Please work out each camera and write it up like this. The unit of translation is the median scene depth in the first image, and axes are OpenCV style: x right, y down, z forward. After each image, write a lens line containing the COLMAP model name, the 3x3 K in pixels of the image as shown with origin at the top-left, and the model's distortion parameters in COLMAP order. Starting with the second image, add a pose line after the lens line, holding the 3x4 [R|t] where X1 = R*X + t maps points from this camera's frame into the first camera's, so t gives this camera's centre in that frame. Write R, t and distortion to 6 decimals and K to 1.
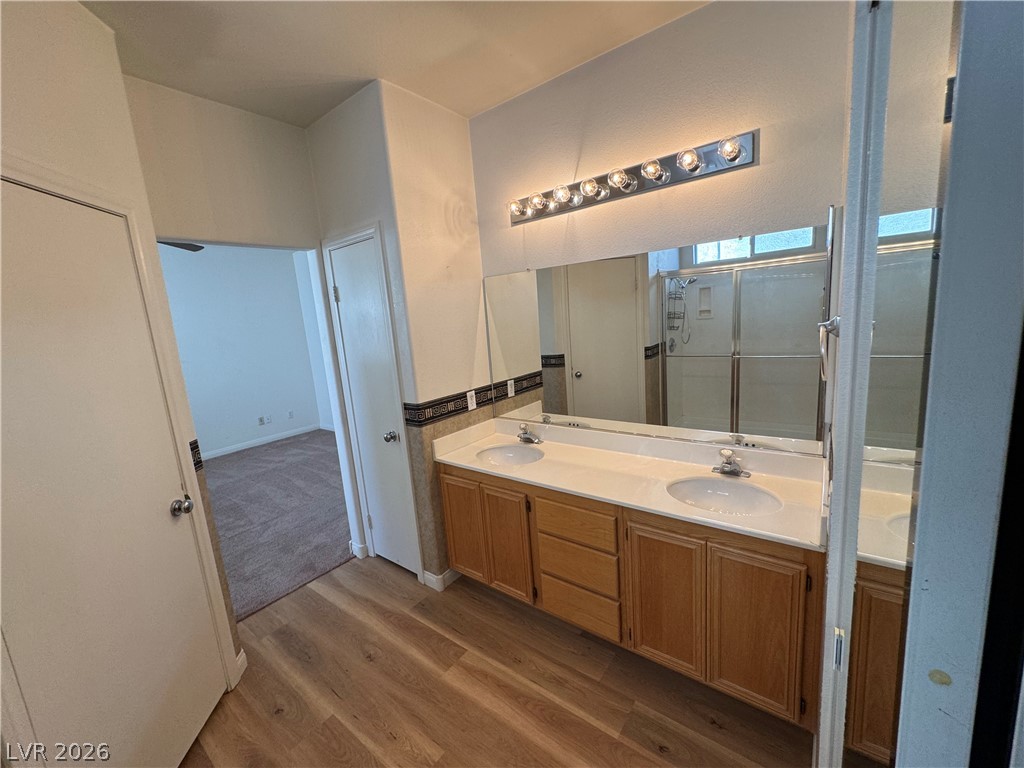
lens RADIAL K [[411.3, 0, 511.9], [0, 411.3, 382.0], [0, 0, 1]] dist [-0.003119, 0.000410]
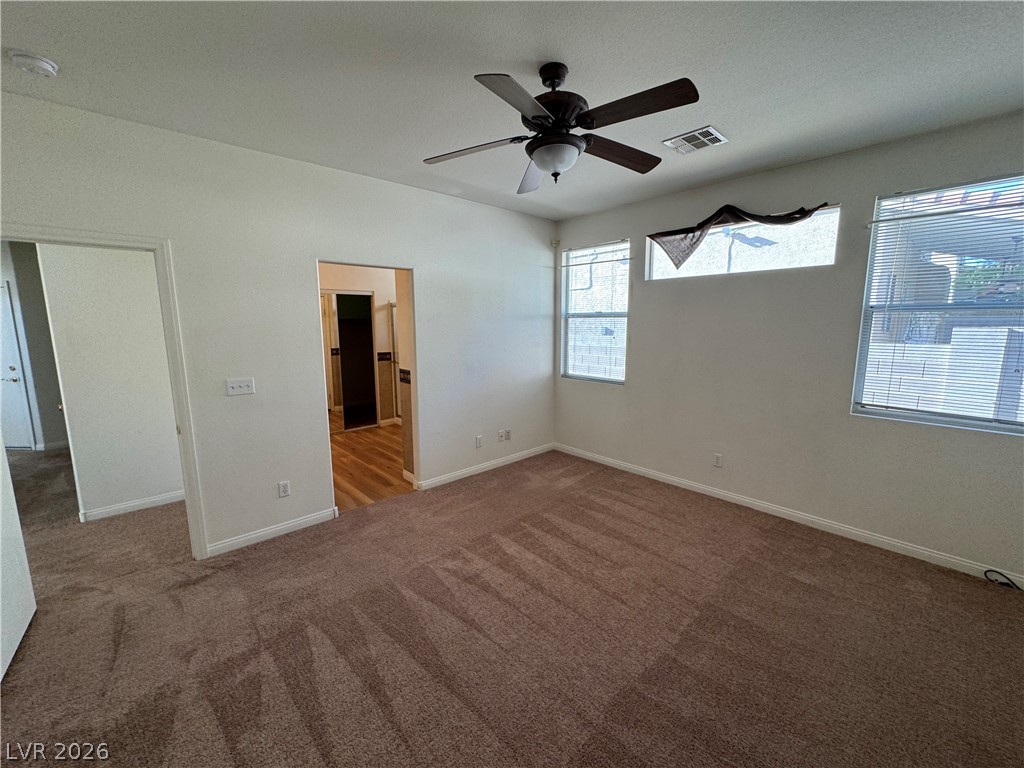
lens RADIAL K [[411.3, 0, 511.9], [0, 411.3, 382.0], [0, 0, 1]] dist [-0.003119, 0.000410]
pose [[-0.980372, 0.057442, 0.188603, -1.282819], [0.110798, 0.951786, 0.286054, -0.269705], [-0.163078, 0.301336, -0.939469, 2.174135]]
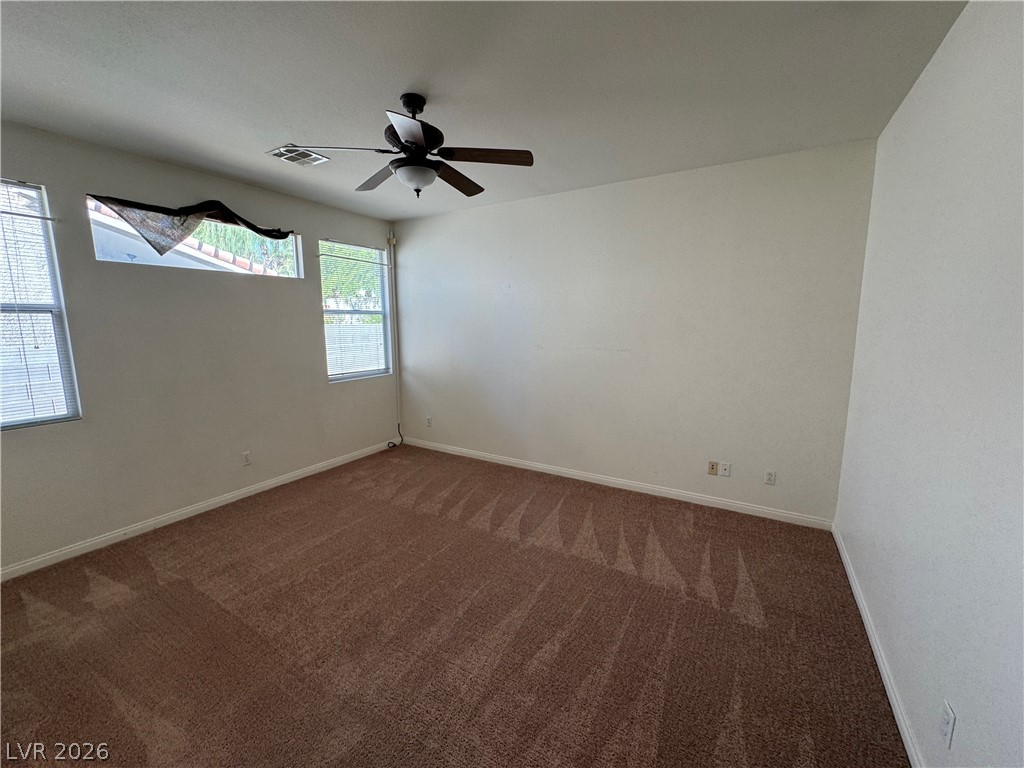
lens RADIAL K [[411.3, 0, 511.9], [0, 411.3, 382.0], [0, 0, 1]] dist [-0.003119, 0.000410]
pose [[0.119560, 0.225458, -0.966889, -0.246402], [-0.165222, 0.964813, 0.204543, -0.224487], [0.978983, 0.135296, 0.152603, 1.431520]]
